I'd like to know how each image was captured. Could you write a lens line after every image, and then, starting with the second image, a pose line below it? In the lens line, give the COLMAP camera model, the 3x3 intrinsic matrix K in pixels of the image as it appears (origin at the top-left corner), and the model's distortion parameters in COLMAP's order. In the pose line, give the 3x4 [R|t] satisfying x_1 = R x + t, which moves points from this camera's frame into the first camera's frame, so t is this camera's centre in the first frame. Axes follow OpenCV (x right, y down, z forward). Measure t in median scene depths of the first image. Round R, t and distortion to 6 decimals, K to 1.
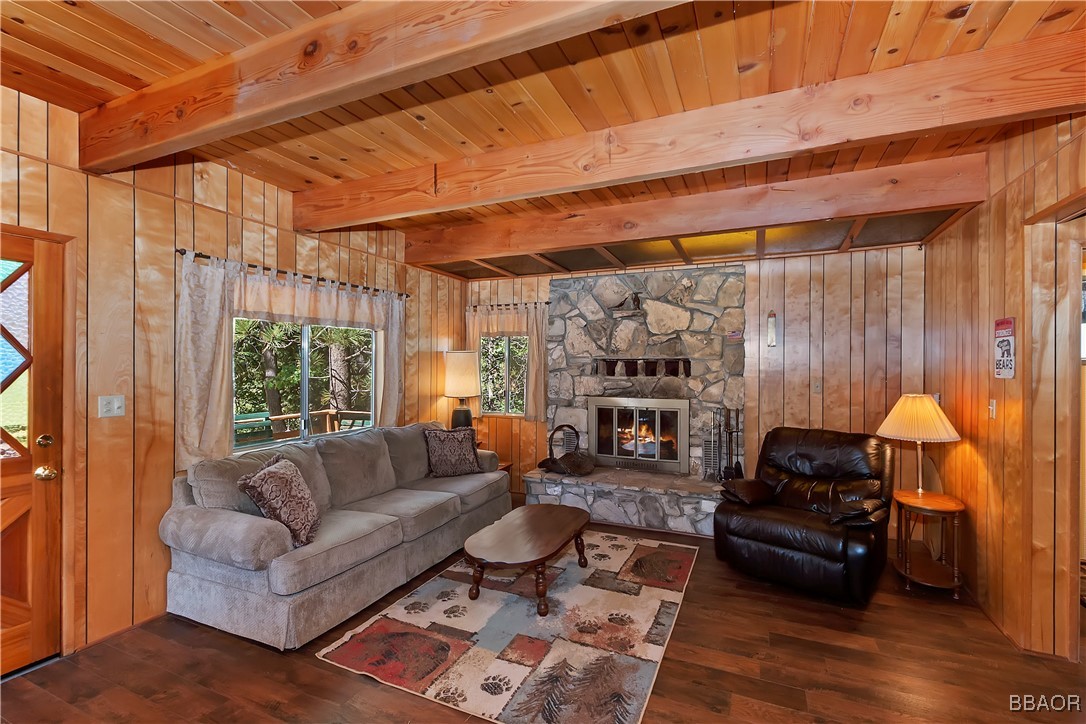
lens RADIAL K [[486.5, 0, 542.2], [0, 486.5, 364.1], [0, 0, 1]] dist [0.004756, -0.000582]
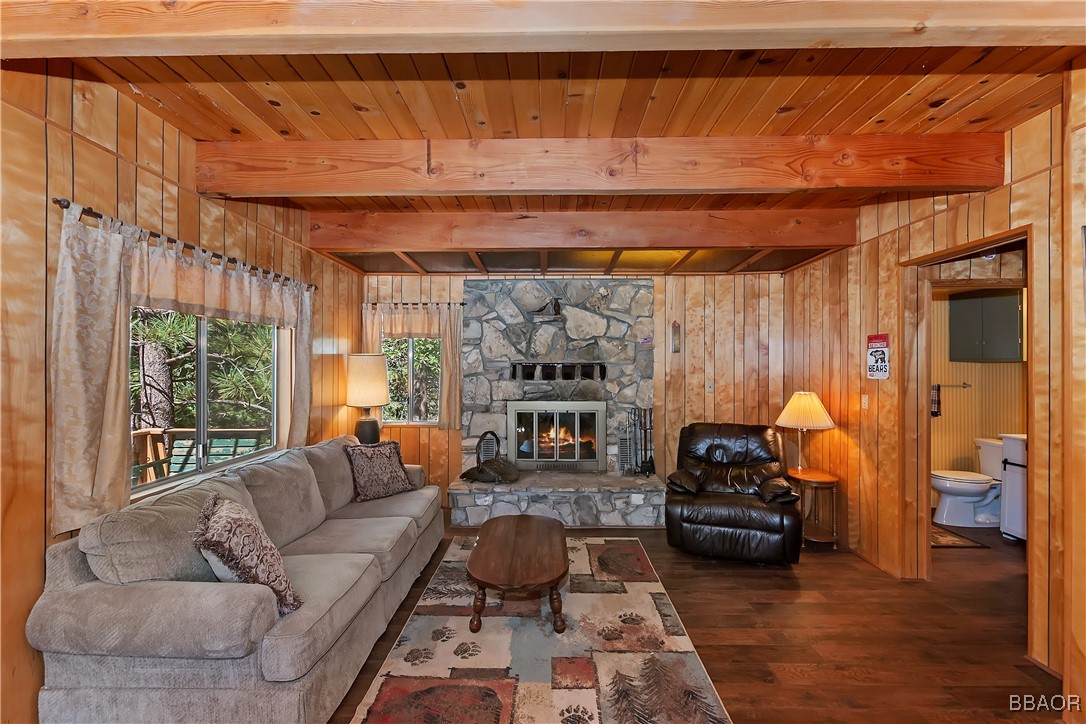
lens RADIAL K [[479.4, 0, 544.1], [0, 479.4, 366.2], [0, 0, 1]] dist [0.009504, -0.005769]
pose [[0.918190, -0.002206, 0.396135, -0.311438], [0.002158, 0.999998, 0.000567, -0.006446], [-0.396135, 0.000334, 0.918192, 0.111446]]
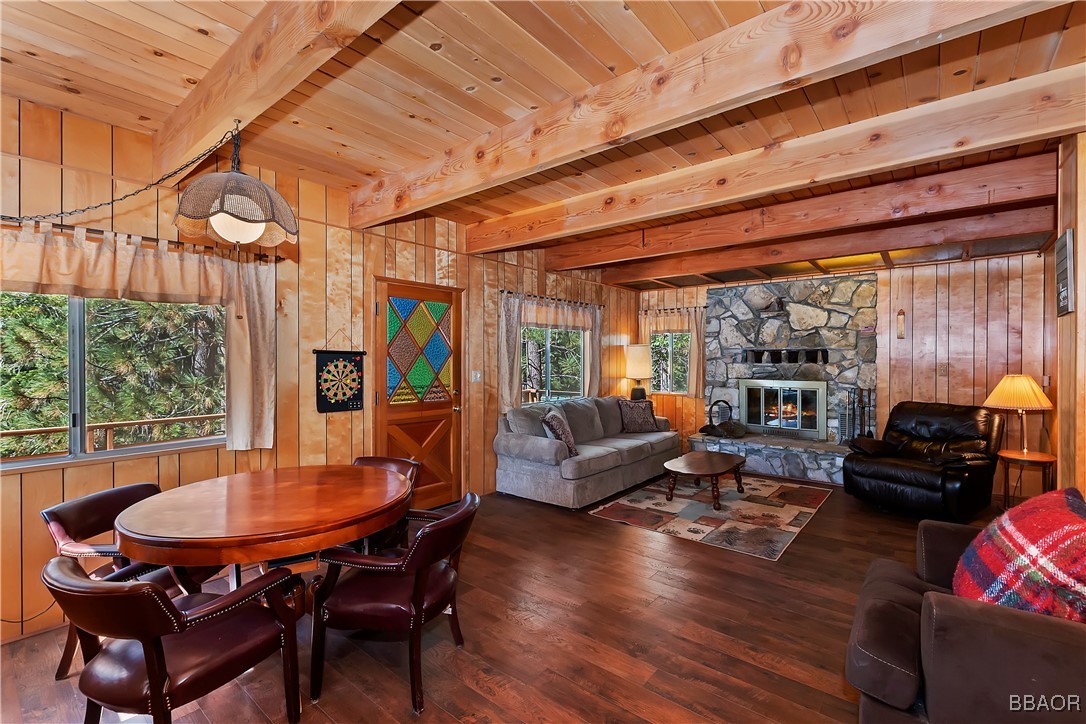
lens RADIAL K [[483.9, 0, 537.5], [0, 483.9, 359.5], [0, 0, 1]] dist [0.003934, -0.000388]
pose [[0.963255, -0.002368, -0.268578, -0.107078], [0.003771, 0.999982, 0.004705, 0.009351], [0.268562, -0.005545, 0.963246, -0.532080]]
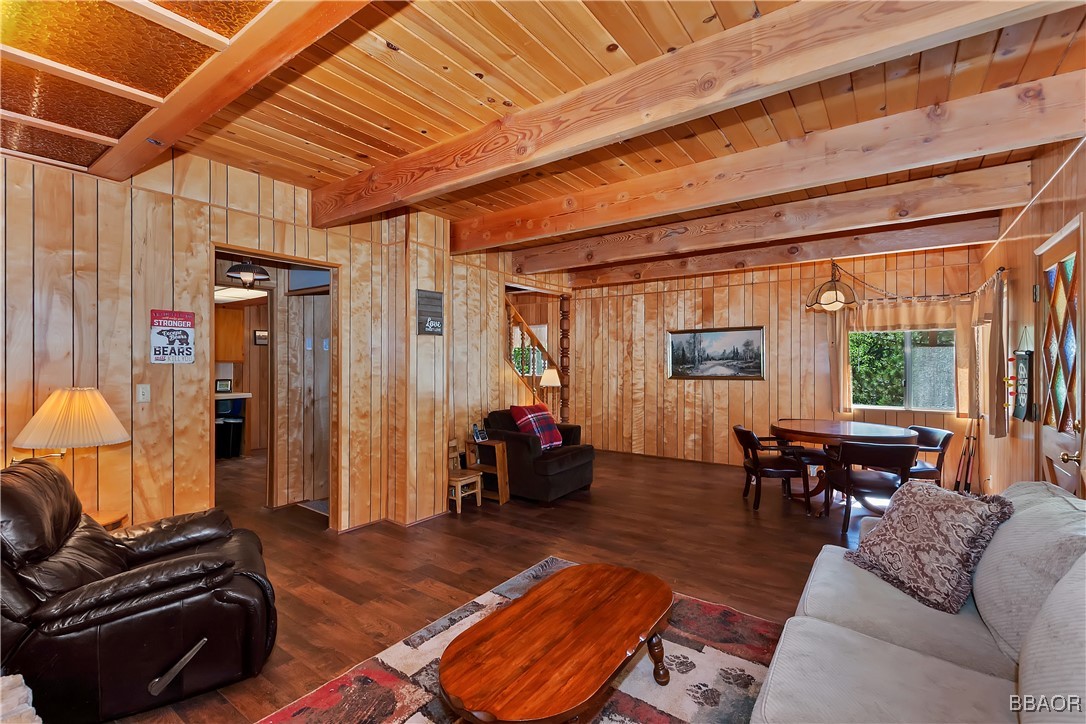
lens RADIAL K [[483.9, 0, 537.5], [0, 483.9, 359.5], [0, 0, 1]] dist [0.003934, -0.000388]
pose [[-0.977527, -0.000968, 0.210807, -0.092926], [-0.002430, 0.999975, -0.006677, 0.018973], [-0.210795, -0.007040, -0.977505, 1.432094]]
